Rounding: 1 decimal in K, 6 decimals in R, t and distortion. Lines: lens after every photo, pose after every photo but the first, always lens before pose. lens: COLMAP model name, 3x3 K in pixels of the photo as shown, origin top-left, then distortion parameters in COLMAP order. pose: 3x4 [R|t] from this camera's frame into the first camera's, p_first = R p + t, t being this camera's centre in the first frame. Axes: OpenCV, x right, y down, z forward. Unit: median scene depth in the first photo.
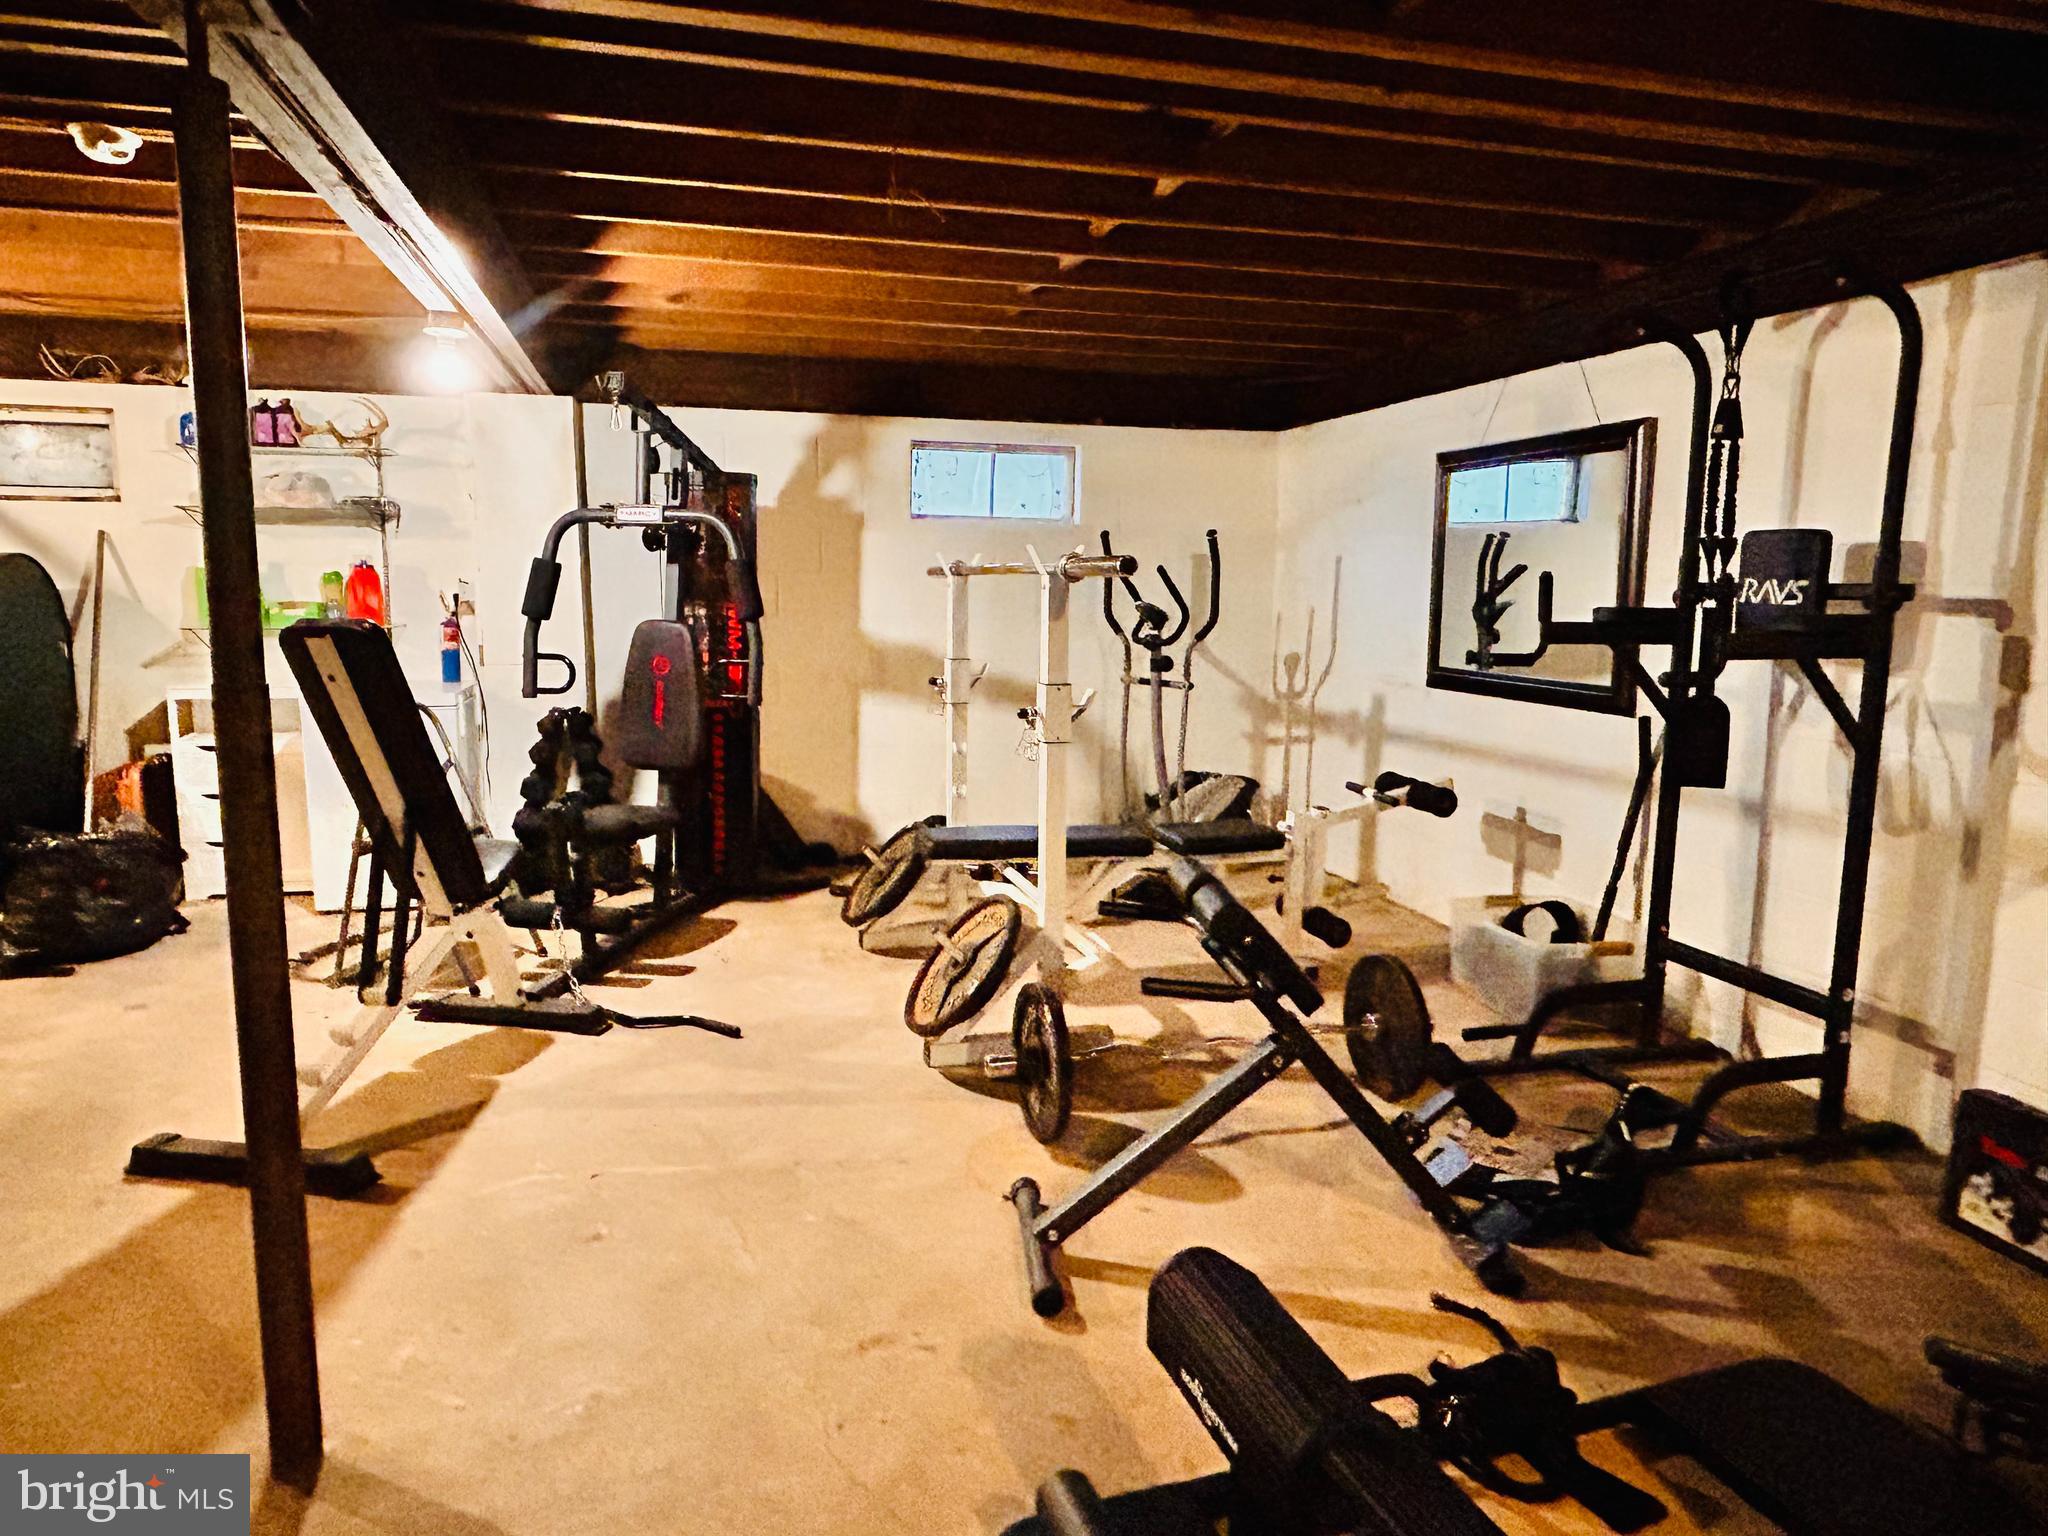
lens RADIAL K [[1290.8, 0, 1029.7], [0, 1290.8, 768.1], [0, 0, 1]] dist [0.000516, -0.003840]
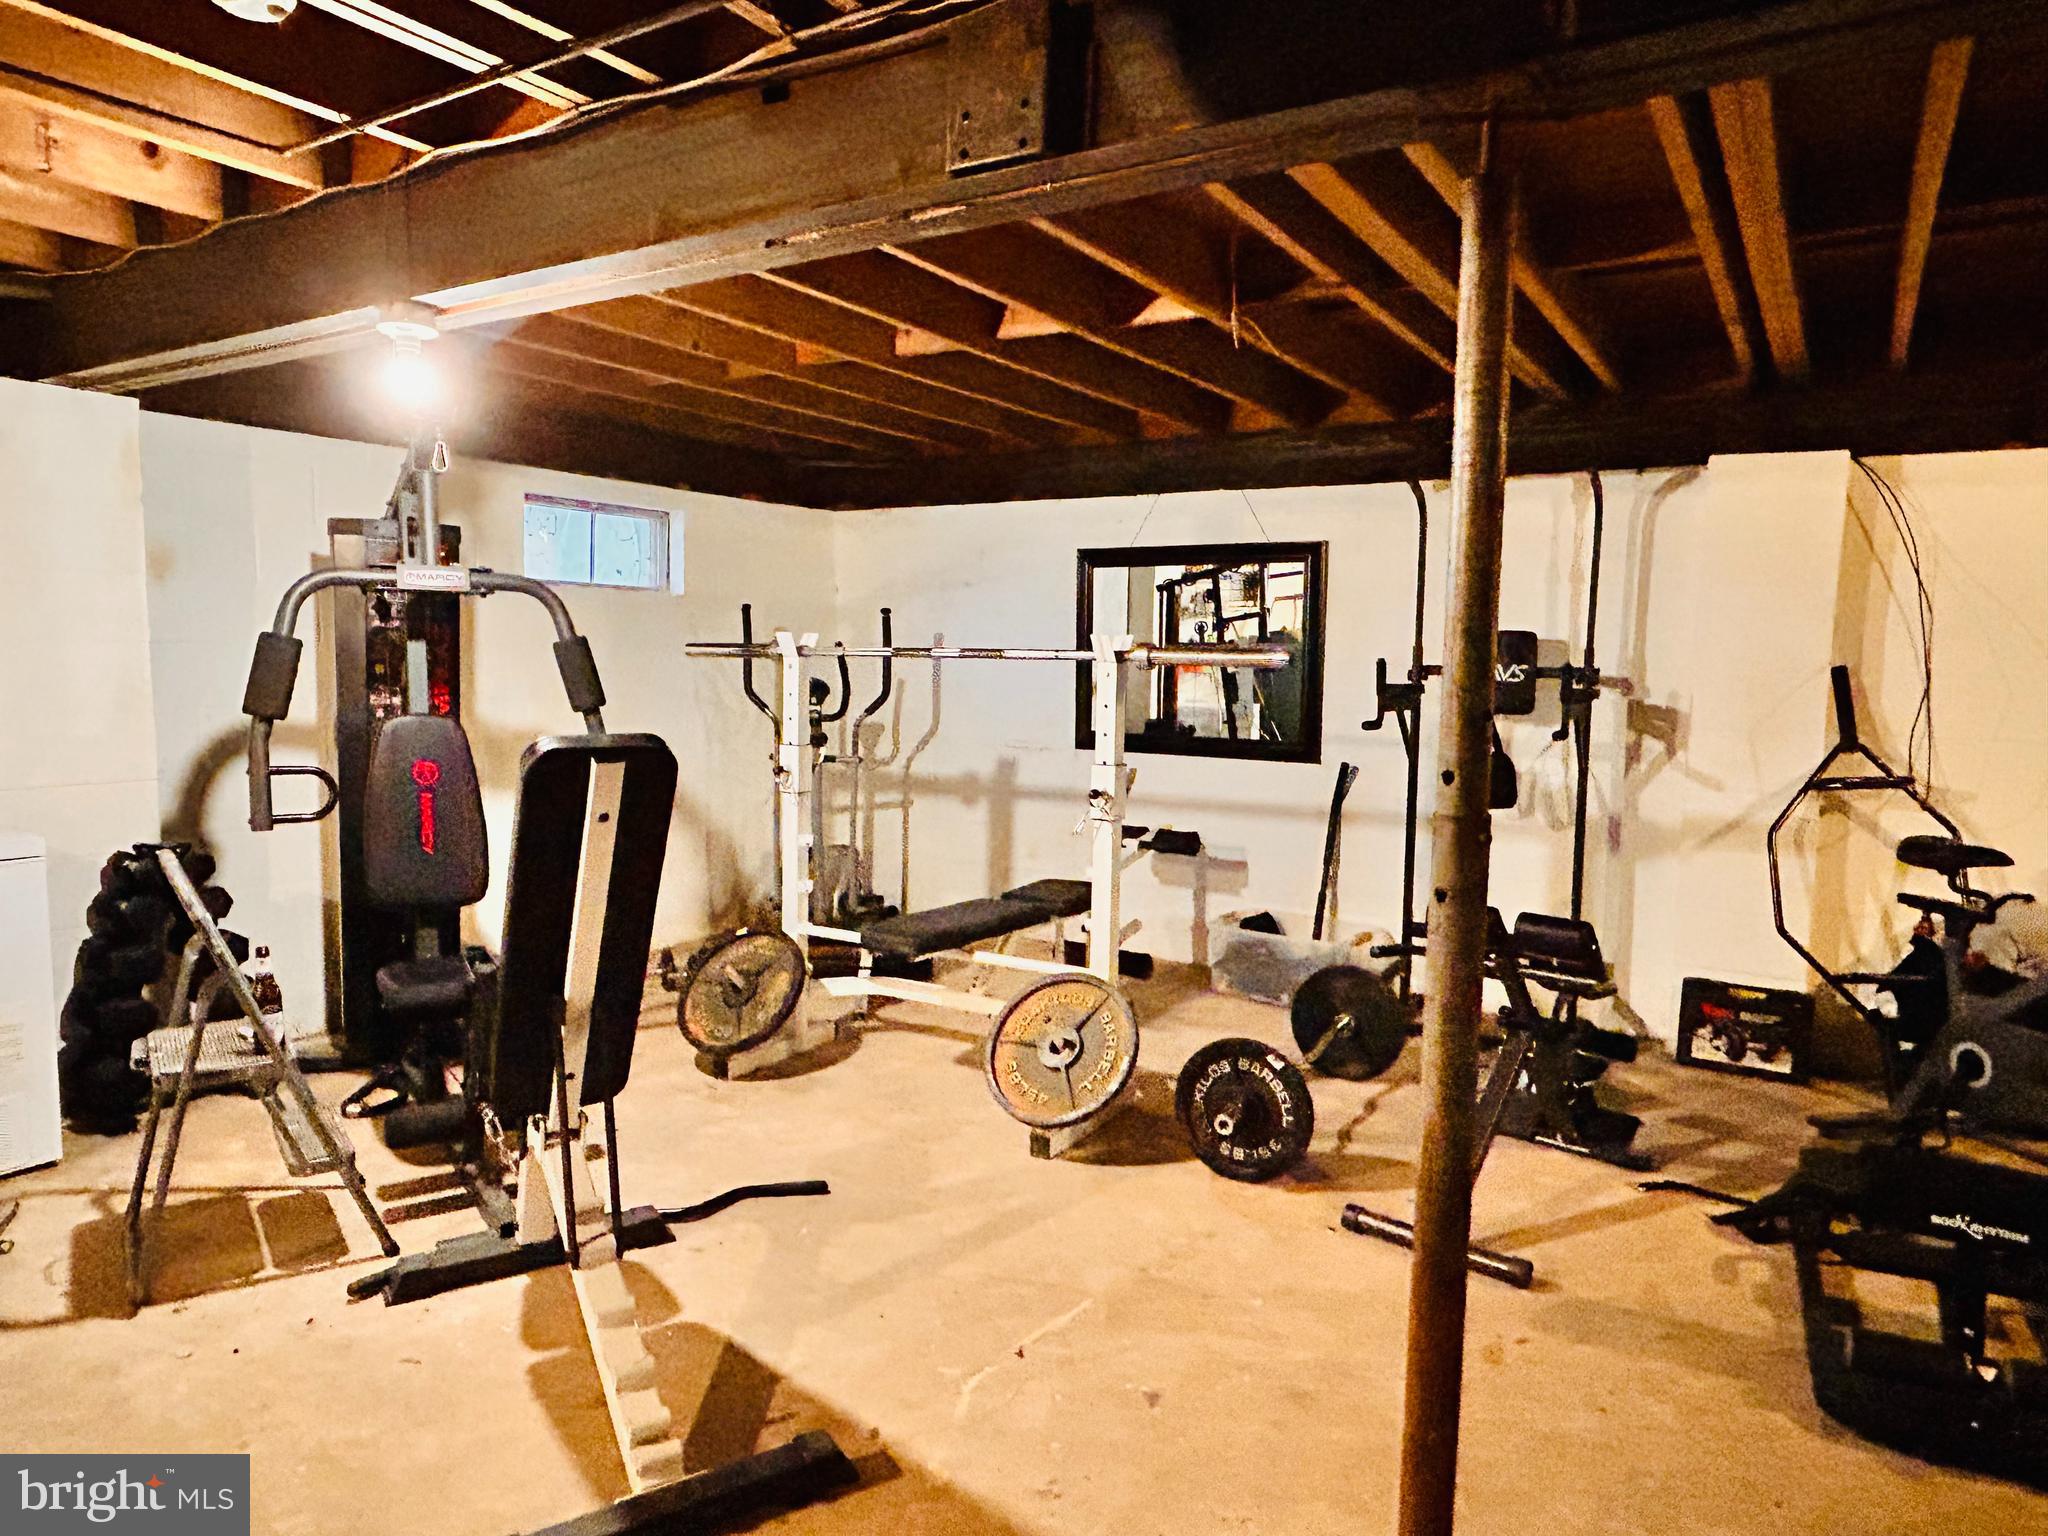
lens RADIAL K [[1290.8, 0, 1029.7], [0, 1290.8, 768.1], [0, 0, 1]] dist [0.000516, -0.003840]
pose [[0.728719, -0.061848, 0.682015, -0.631342], [0.090931, 0.995834, -0.006851, -0.051533], [-0.678749, 0.067008, 0.731306, 0.228086]]
